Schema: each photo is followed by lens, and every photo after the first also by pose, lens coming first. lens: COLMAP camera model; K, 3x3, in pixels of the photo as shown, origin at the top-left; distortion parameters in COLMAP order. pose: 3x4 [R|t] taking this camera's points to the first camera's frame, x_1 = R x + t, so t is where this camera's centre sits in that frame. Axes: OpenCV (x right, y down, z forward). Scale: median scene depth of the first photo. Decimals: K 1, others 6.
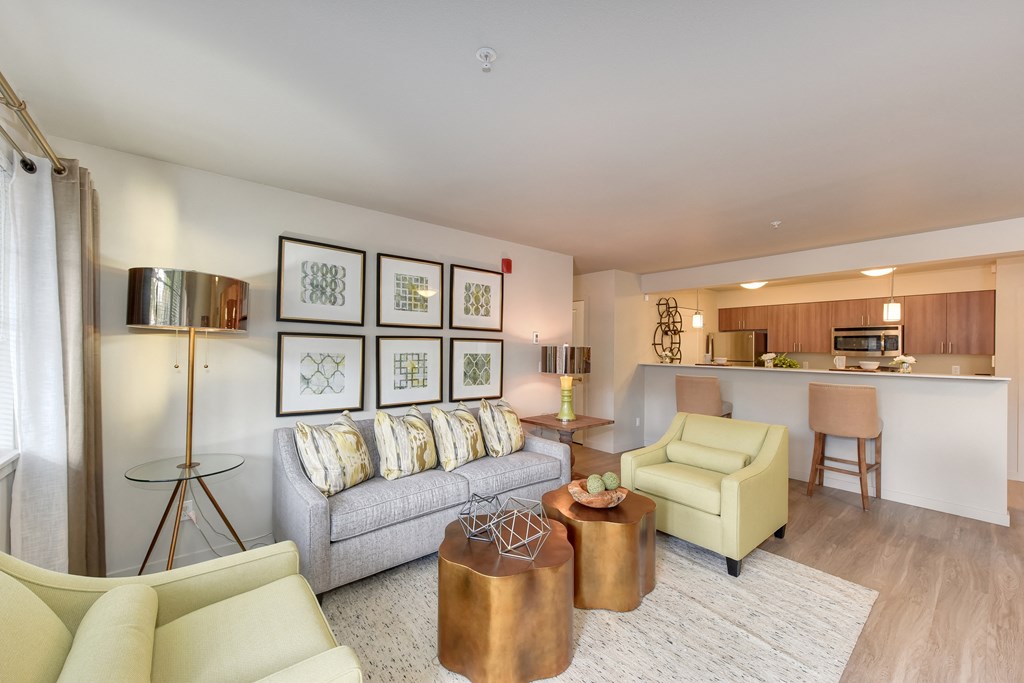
lens RADIAL K [[400.8, 0, 508.7], [0, 400.8, 345.2], [0, 0, 1]] dist [-0.000981, -0.000356]
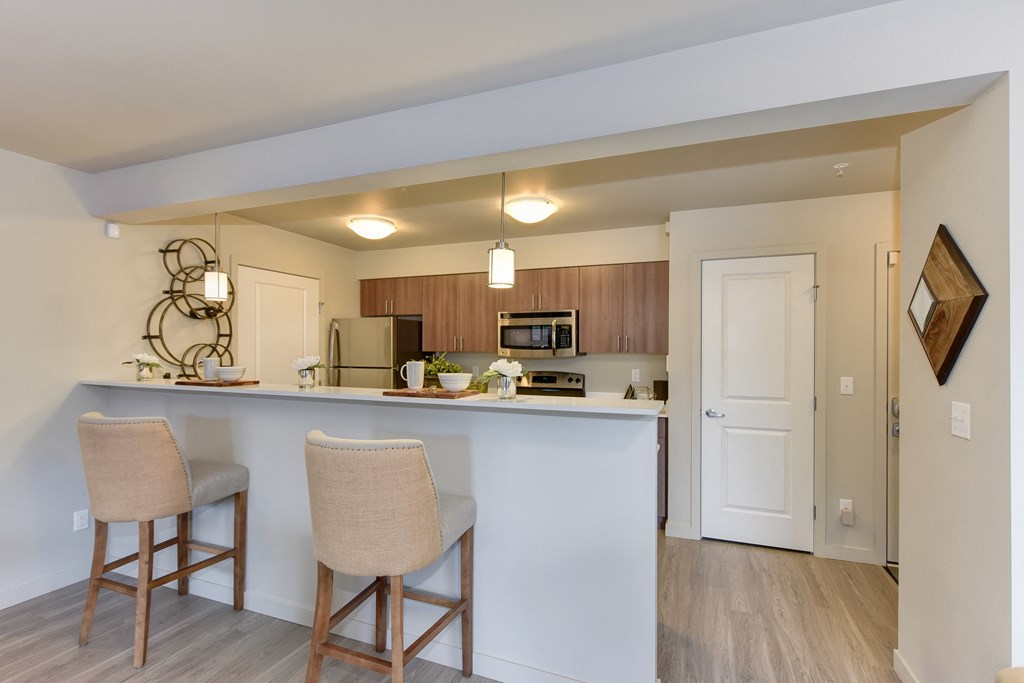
lens RADIAL K [[494.0, 0, 501.5], [0, 494.0, 342.6], [0, 0, 1]] dist [0.005913, 0.000722]
pose [[0.878339, 0.001062, 0.478037, 0.455330], [-0.000482, 0.999999, -0.001337, 0.004784], [-0.478037, 0.000944, 0.878339, 0.323408]]
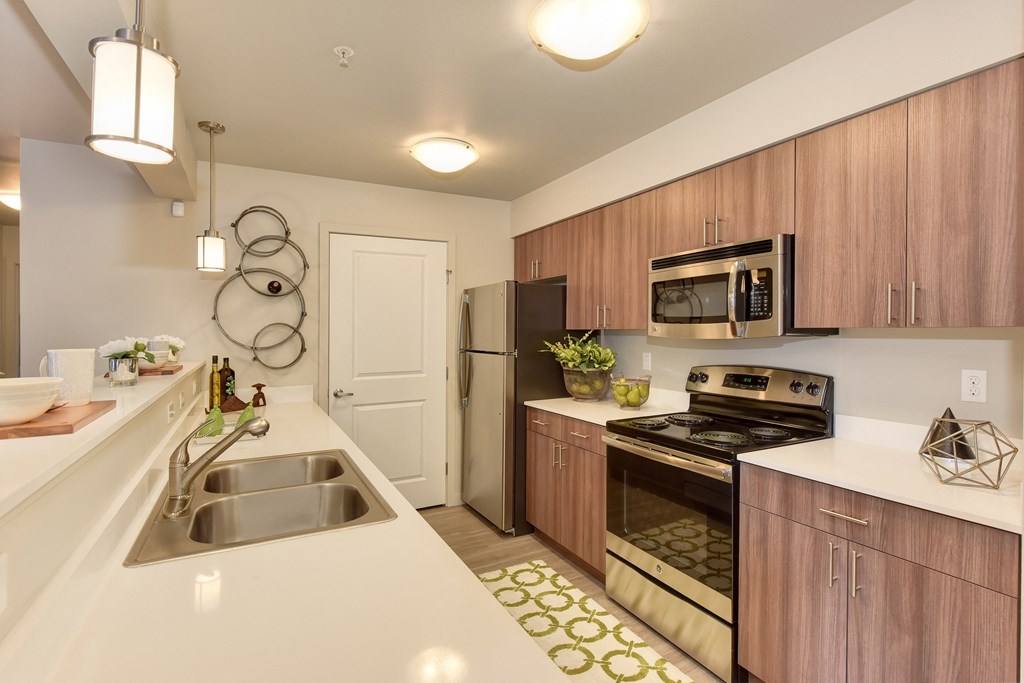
lens RADIAL K [[494.0, 0, 517.3], [0, 494.0, 333.9], [0, 0, 1]] dist [0.005913, 0.000722]
pose [[0.981533, -0.018686, -0.190380, 0.806523], [0.022633, 0.999571, 0.018580, 0.012213], [0.189952, -0.022545, 0.981535, 0.564477]]
